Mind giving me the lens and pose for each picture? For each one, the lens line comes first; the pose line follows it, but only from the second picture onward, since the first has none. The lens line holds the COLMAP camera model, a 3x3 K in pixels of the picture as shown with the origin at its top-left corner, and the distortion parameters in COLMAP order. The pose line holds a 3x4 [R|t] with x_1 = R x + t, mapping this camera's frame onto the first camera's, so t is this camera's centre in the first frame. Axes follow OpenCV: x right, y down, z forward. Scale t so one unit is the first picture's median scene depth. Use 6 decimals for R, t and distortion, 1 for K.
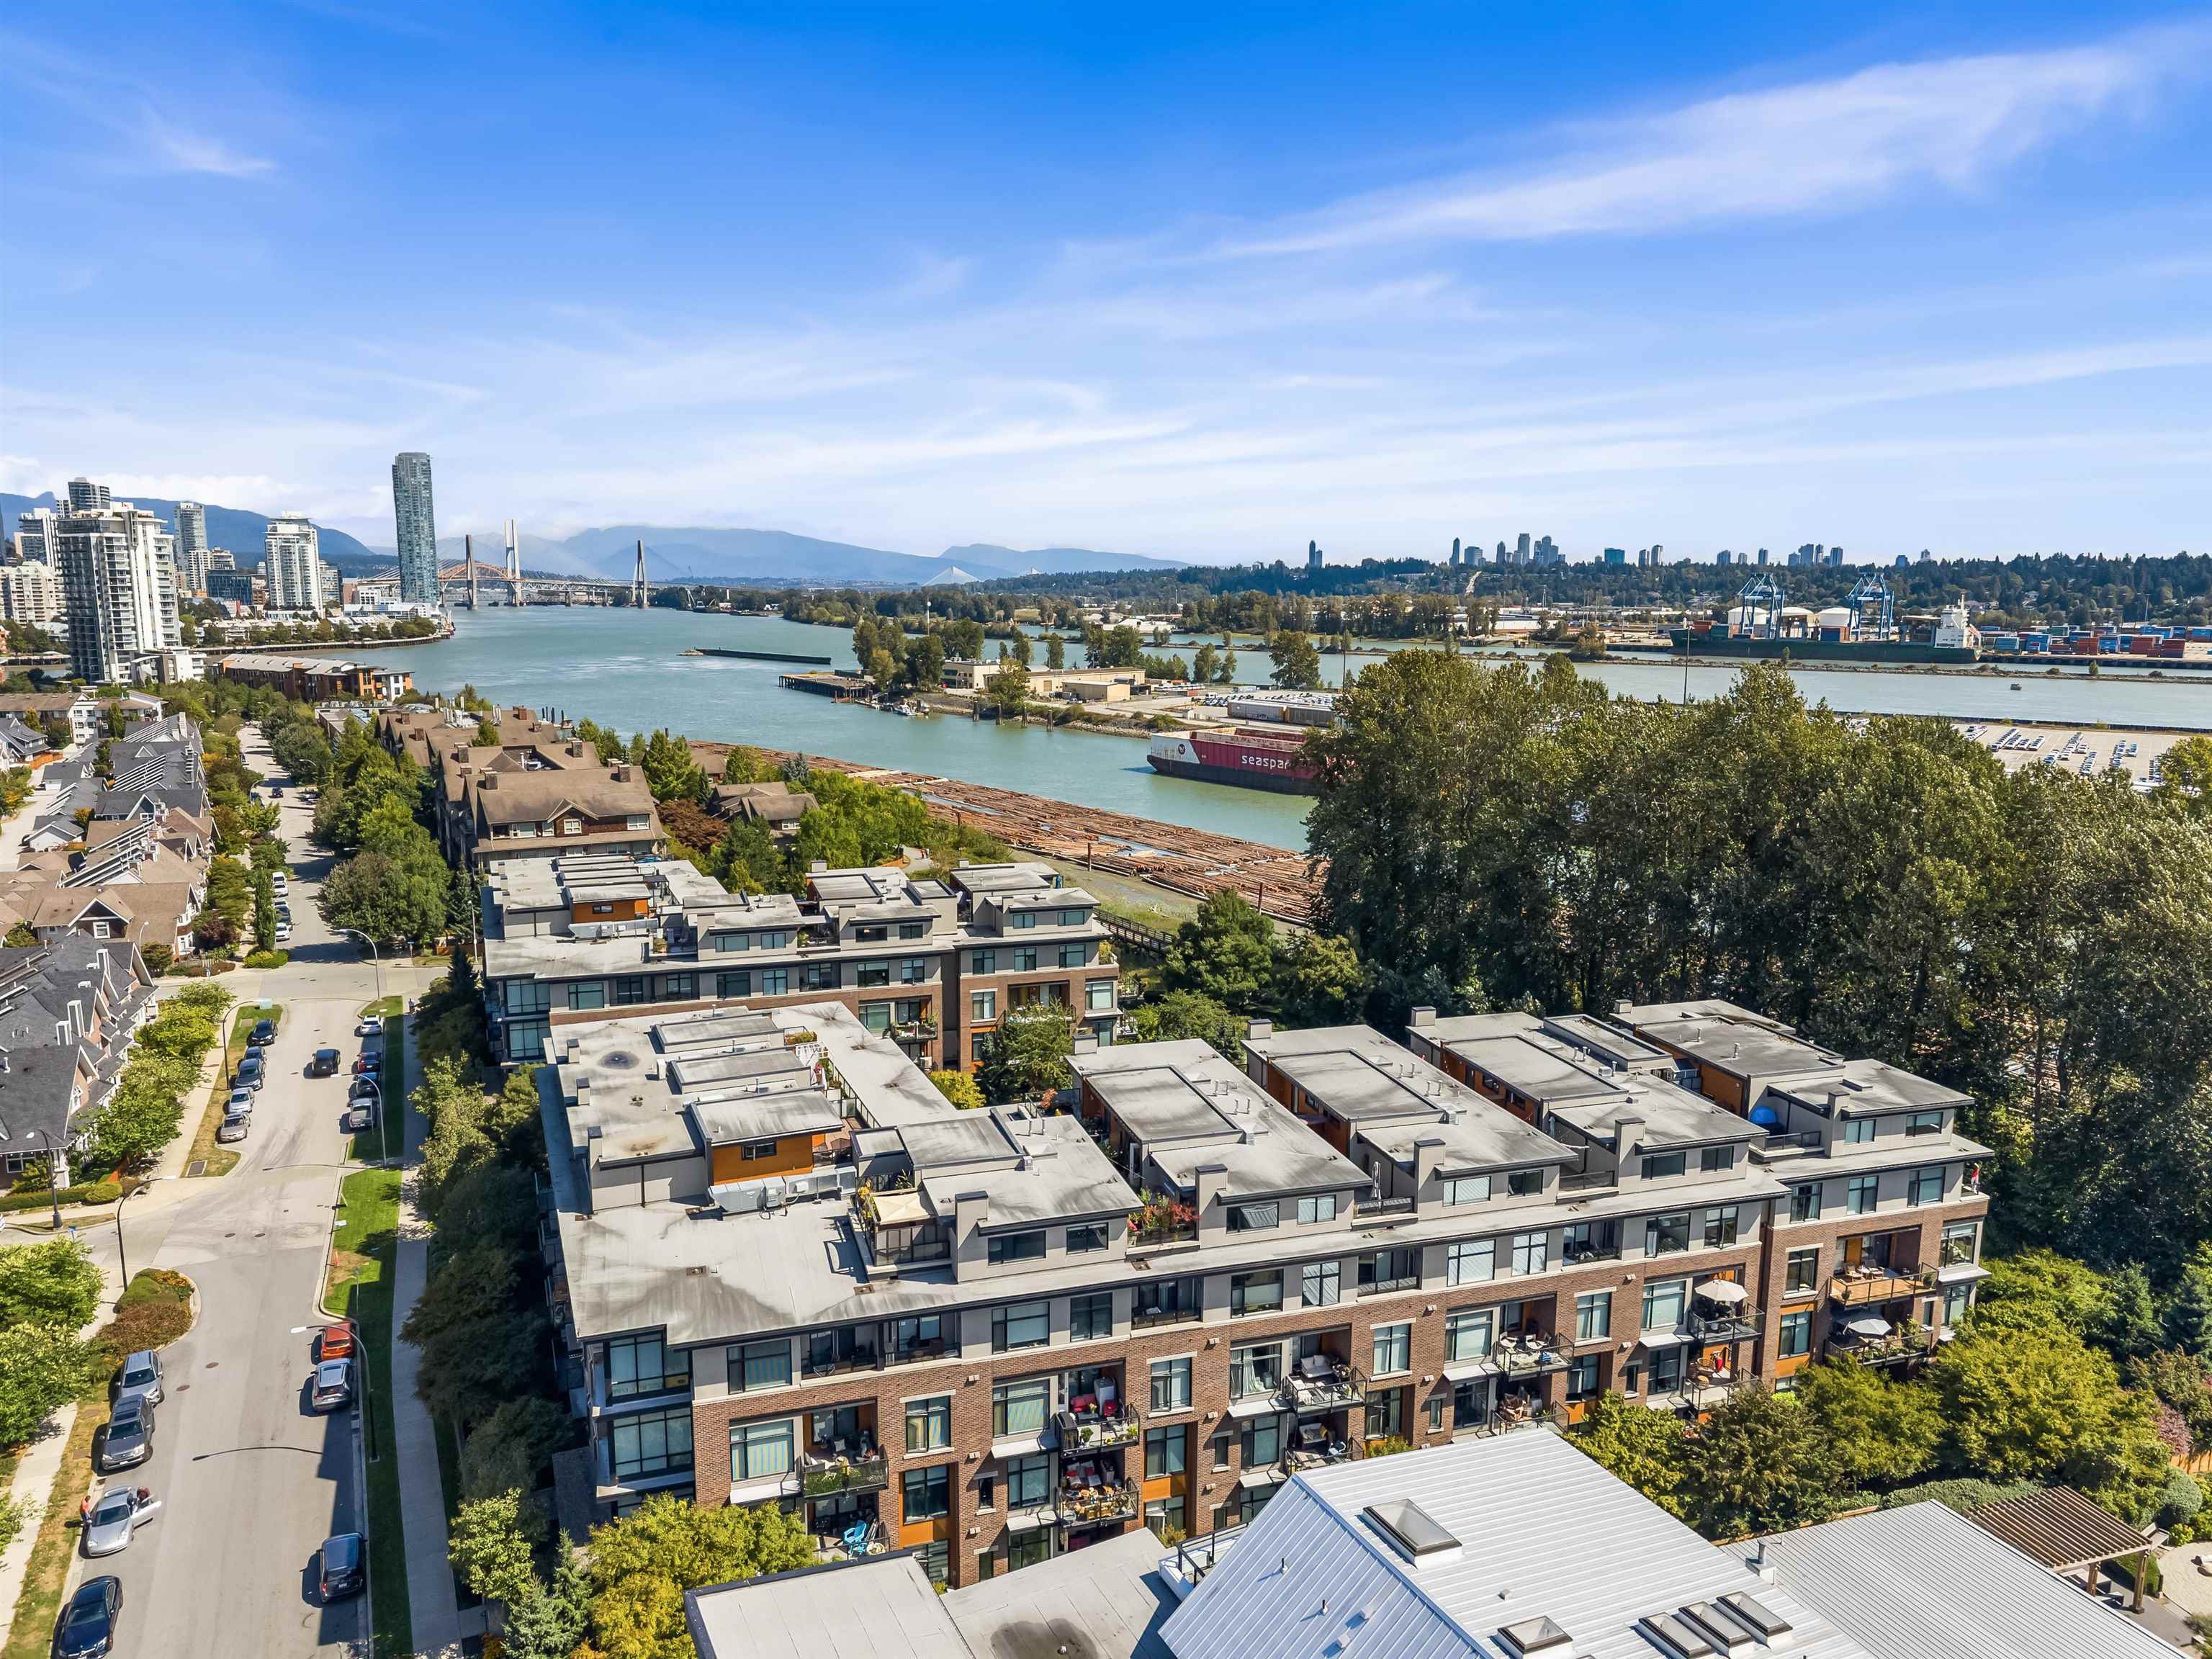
lens RADIAL K [[1517.5, 0, 1114.0], [0, 1517.5, 841.7], [0, 0, 1]] dist [0.025425, -0.018594]
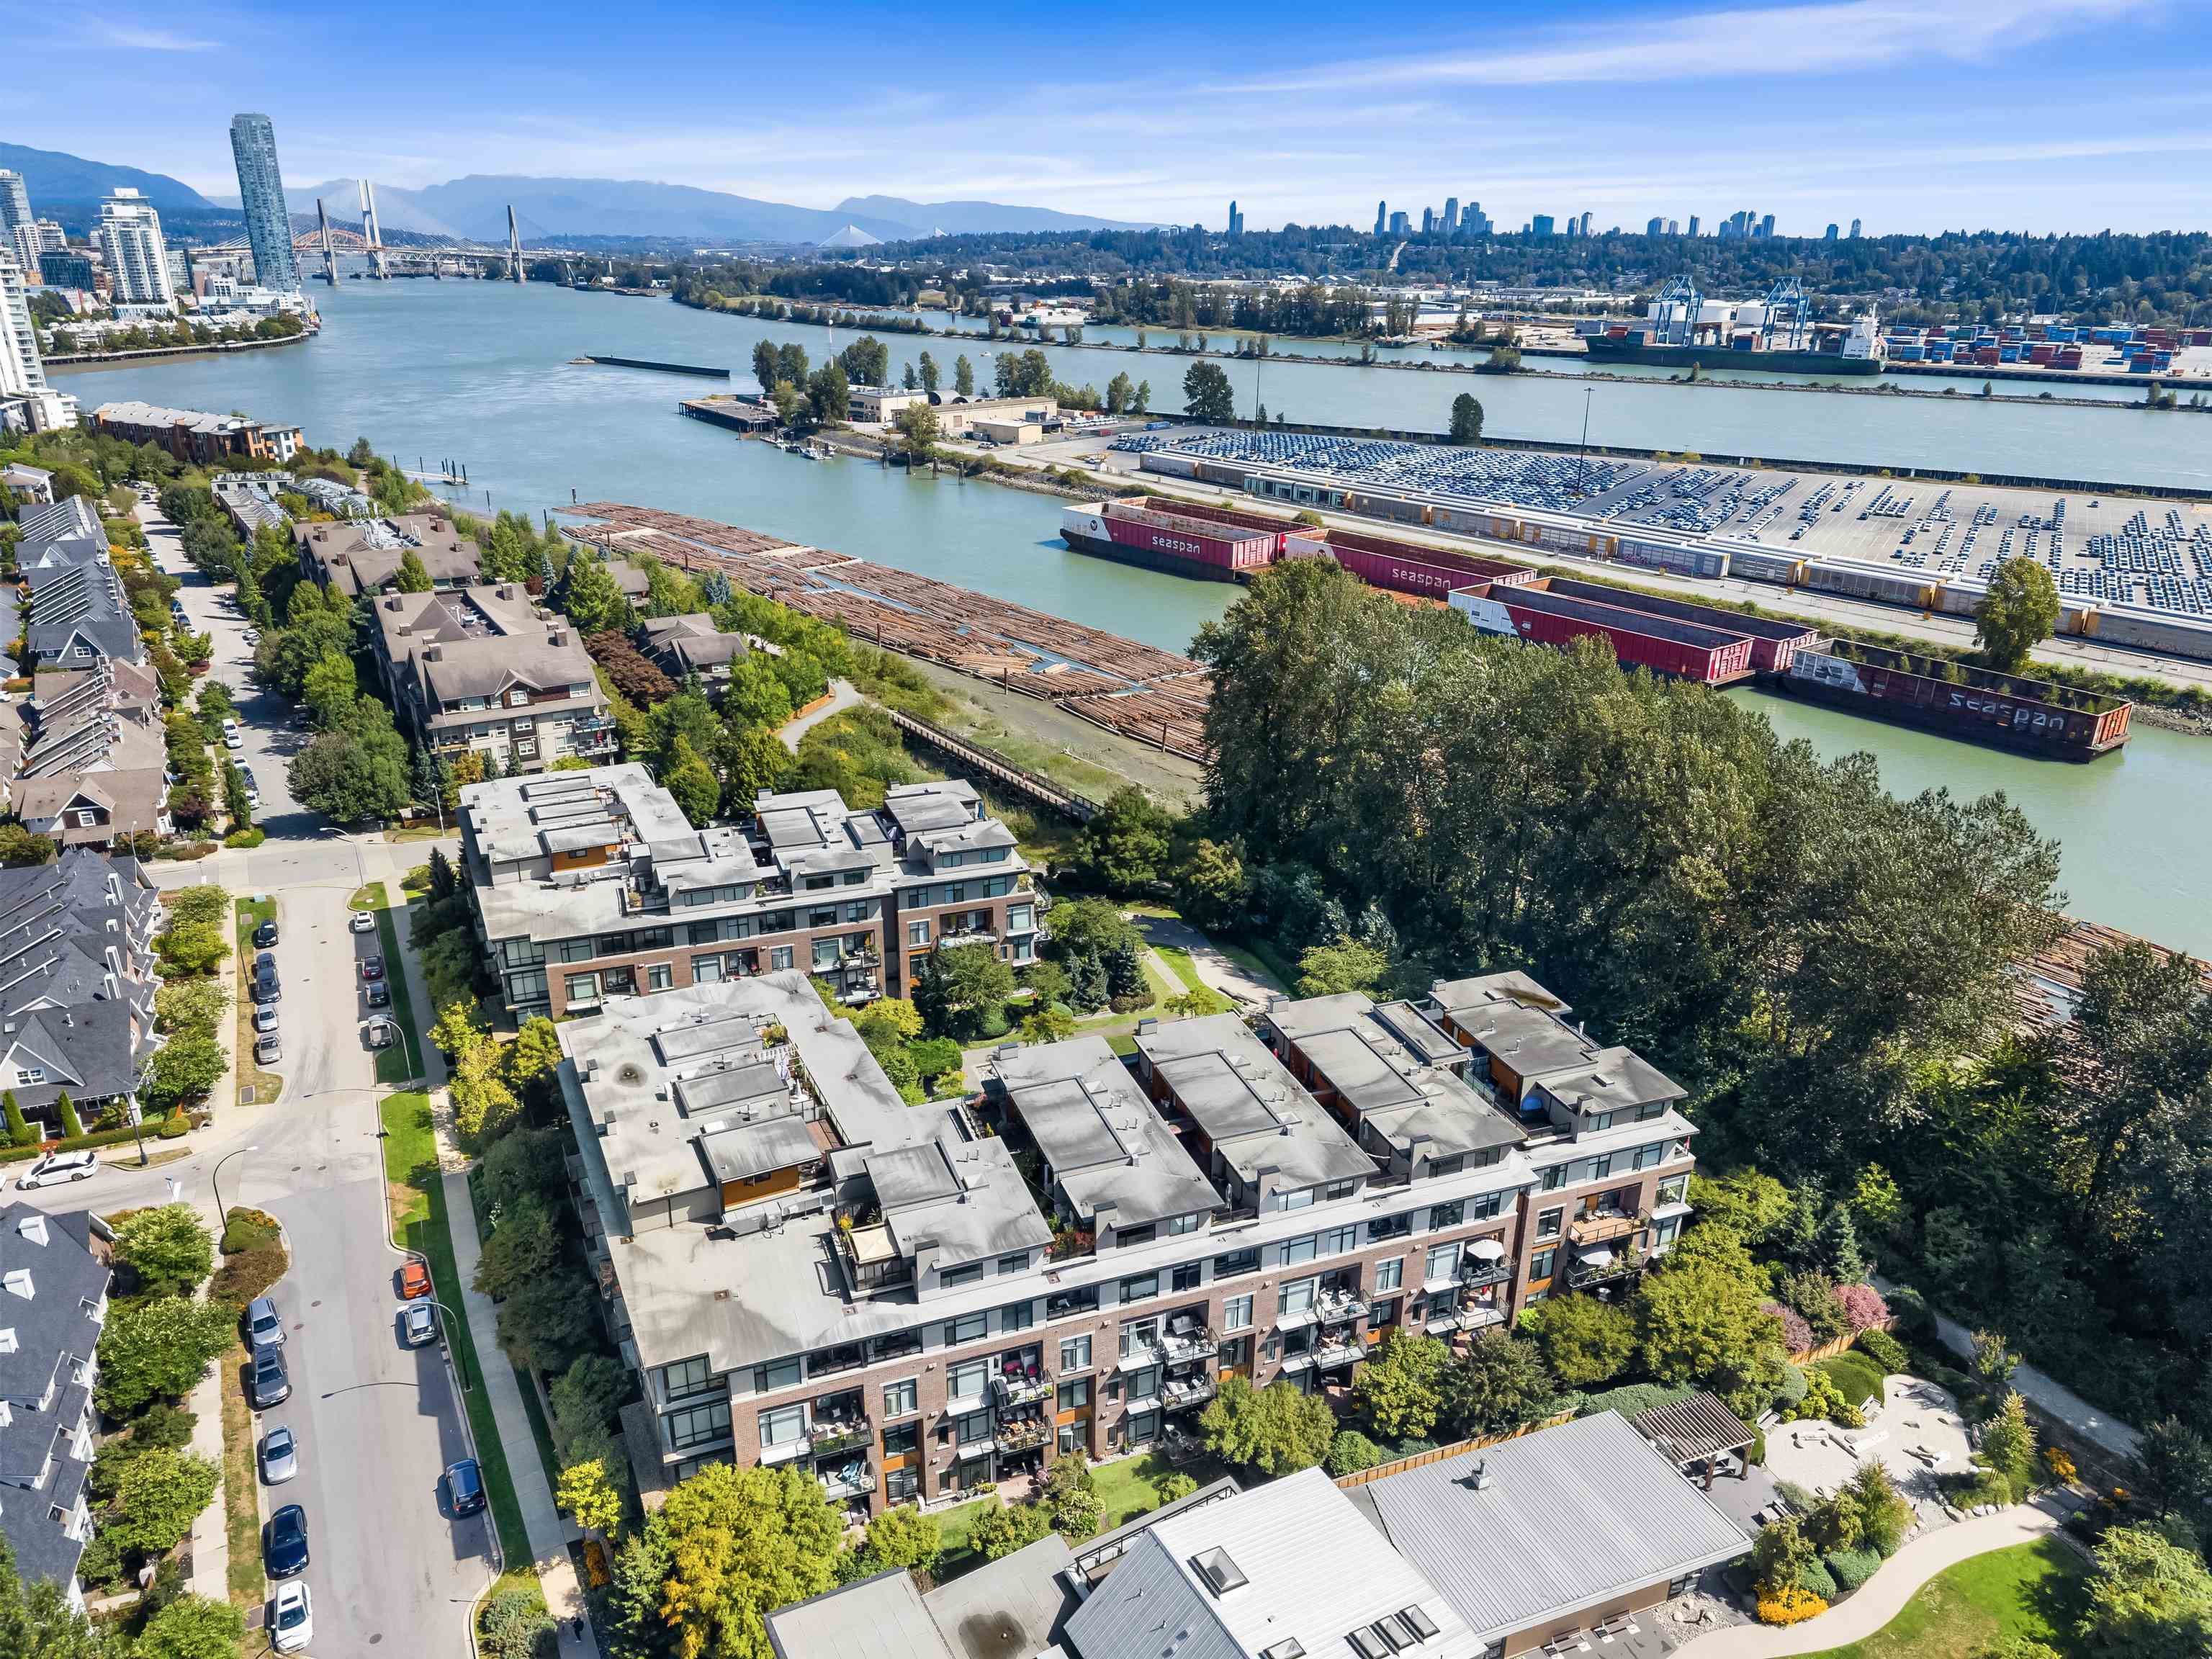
lens RADIAL K [[1517.5, 0, 1119.4], [0, 1517.5, 839.6], [0, 0, 1]] dist [0.025425, -0.018594]
pose [[0.998274, -0.015855, 0.056546, 0.003265], [0.003529, 0.977321, 0.211734, -0.205238], [-0.058621, -0.211169, 0.975690, -0.128572]]
